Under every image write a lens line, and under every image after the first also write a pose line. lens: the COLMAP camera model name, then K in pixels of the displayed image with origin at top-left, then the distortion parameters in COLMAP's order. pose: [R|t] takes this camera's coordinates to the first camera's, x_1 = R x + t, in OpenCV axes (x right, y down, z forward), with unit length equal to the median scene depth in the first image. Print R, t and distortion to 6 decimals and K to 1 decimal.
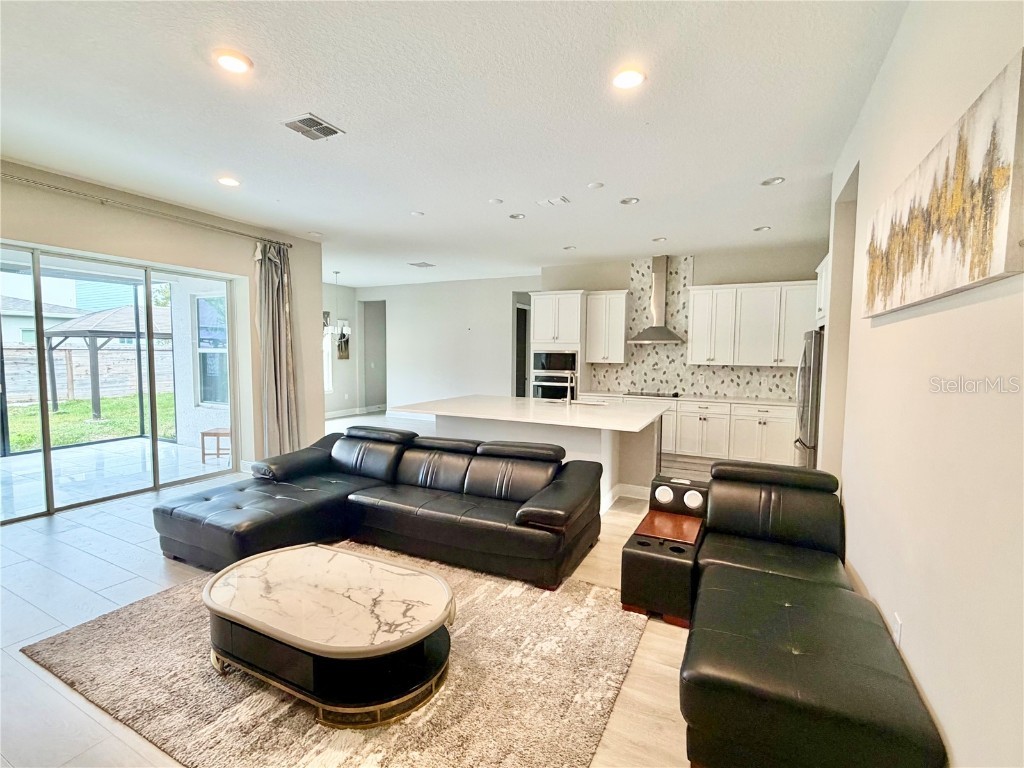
lens RADIAL K [[464.0, 0, 511.5], [0, 464.0, 381.7], [0, 0, 1]] dist [0.005934, 0.001069]
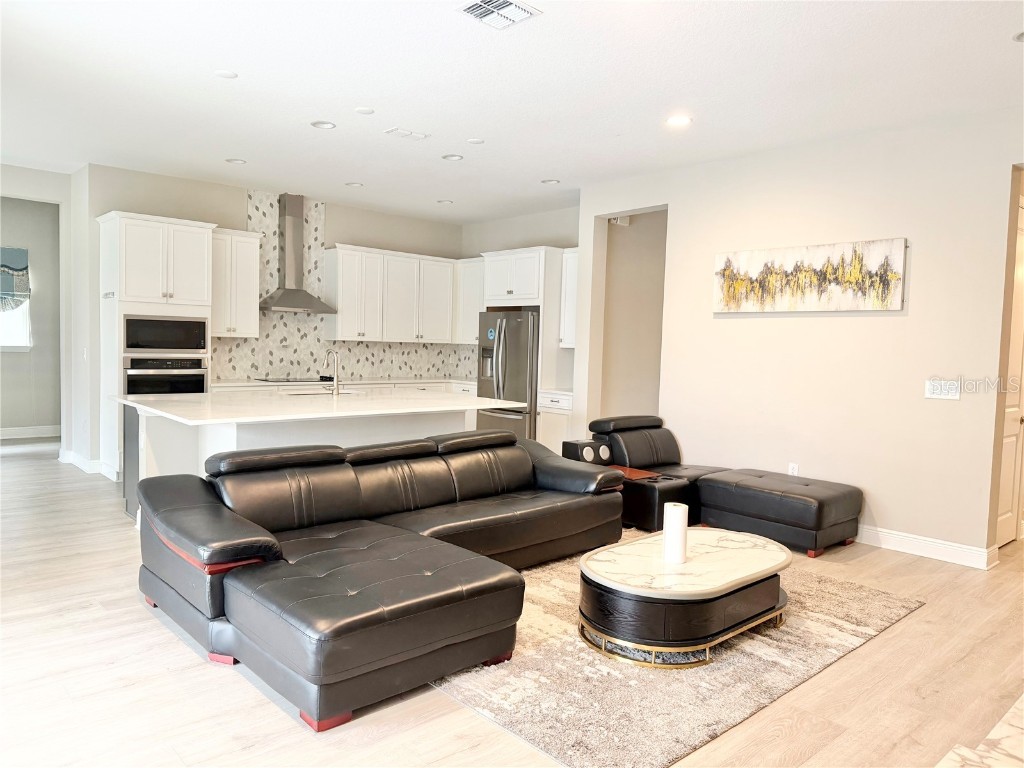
lens RADIAL K [[717.5, 0, 510.7], [0, 717.5, 384.3], [0, 0, 1]] dist [0.059436, -0.001016]
pose [[0.350378, -0.053179, 0.935097, -0.665863], [0.031750, 0.998487, 0.044887, -0.006827], [-0.936070, 0.013962, 0.351537, 0.266400]]
